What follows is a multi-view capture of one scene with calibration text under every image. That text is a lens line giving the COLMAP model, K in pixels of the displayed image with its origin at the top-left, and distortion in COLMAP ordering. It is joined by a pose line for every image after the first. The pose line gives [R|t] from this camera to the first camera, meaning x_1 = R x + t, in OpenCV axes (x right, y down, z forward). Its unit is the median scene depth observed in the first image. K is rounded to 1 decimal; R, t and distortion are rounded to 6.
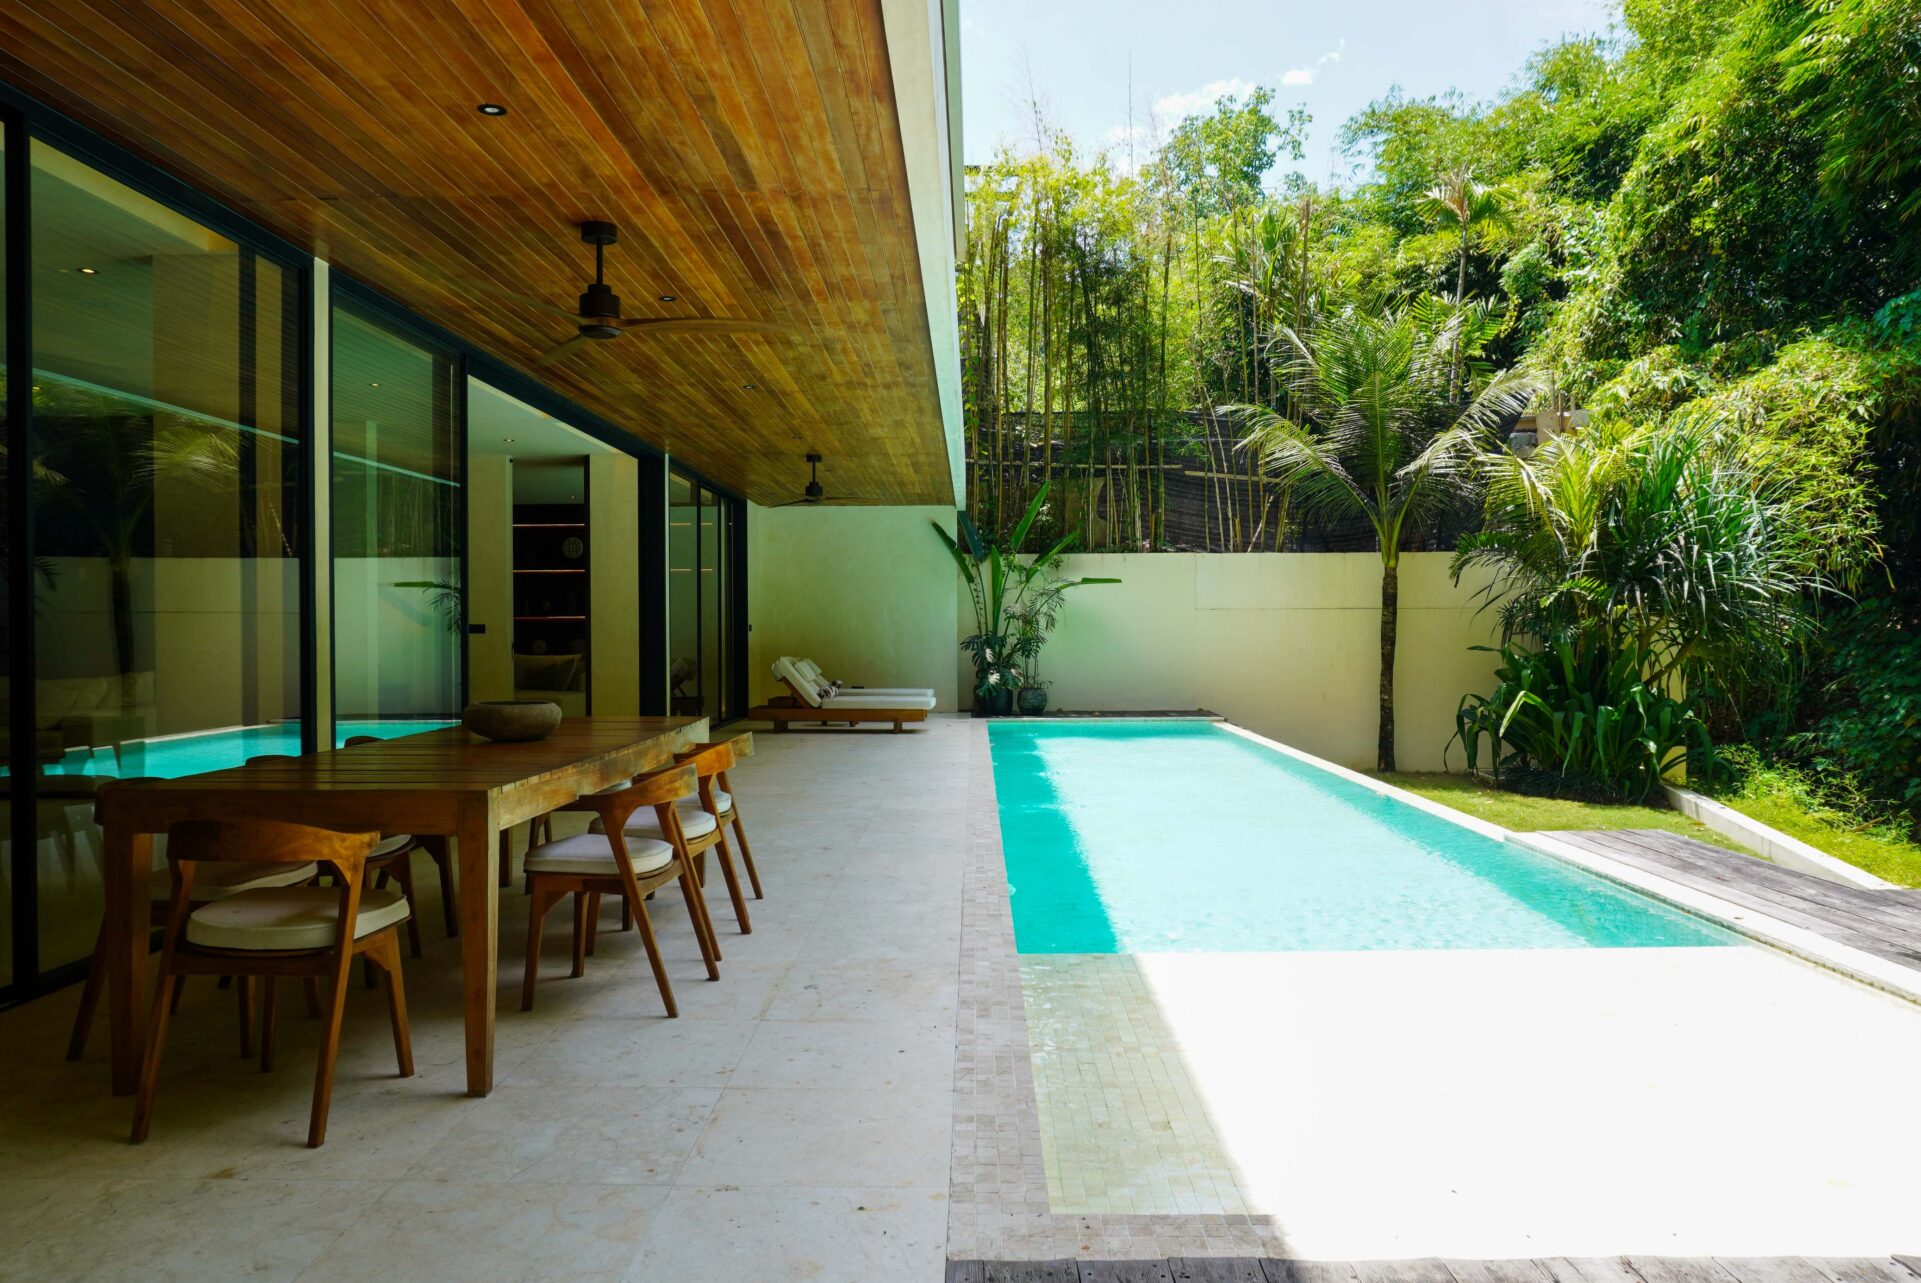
lens RADIAL K [[1311.5, 0, 960.5], [0, 1311.5, 641.5], [0, 0, 1]] dist [-0.028498, 0.008577]
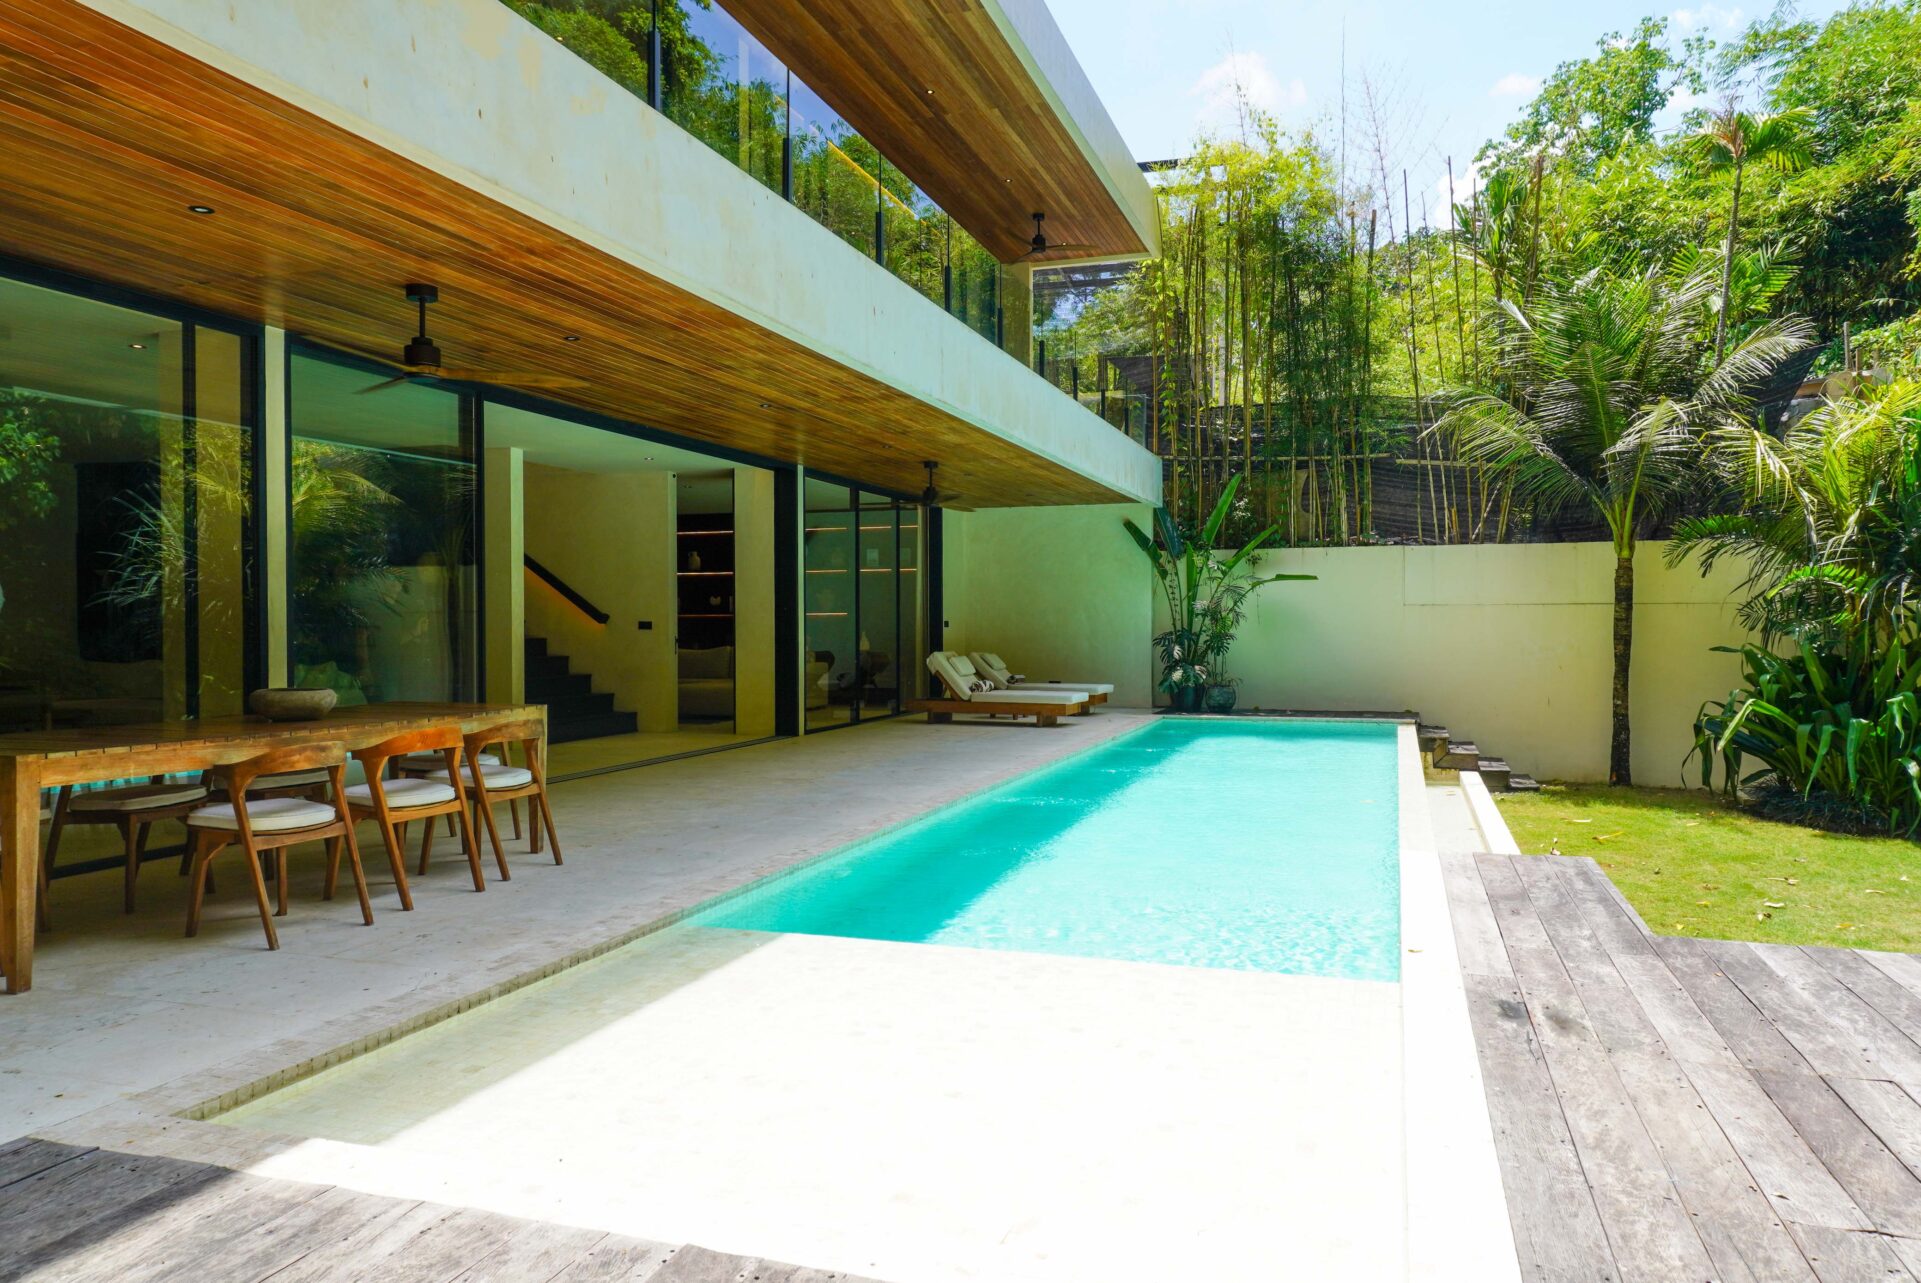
lens RADIAL K [[1292.5, 0, 956.2], [0, 1292.5, 635.6], [0, 0, 1]] dist [0.015077, 0.007085]
pose [[0.950566, 0.004658, -0.310489, 0.168447], [-0.004688, 0.999989, 0.000649, -0.001815], [0.310488, 0.000839, 0.950577, 0.010759]]
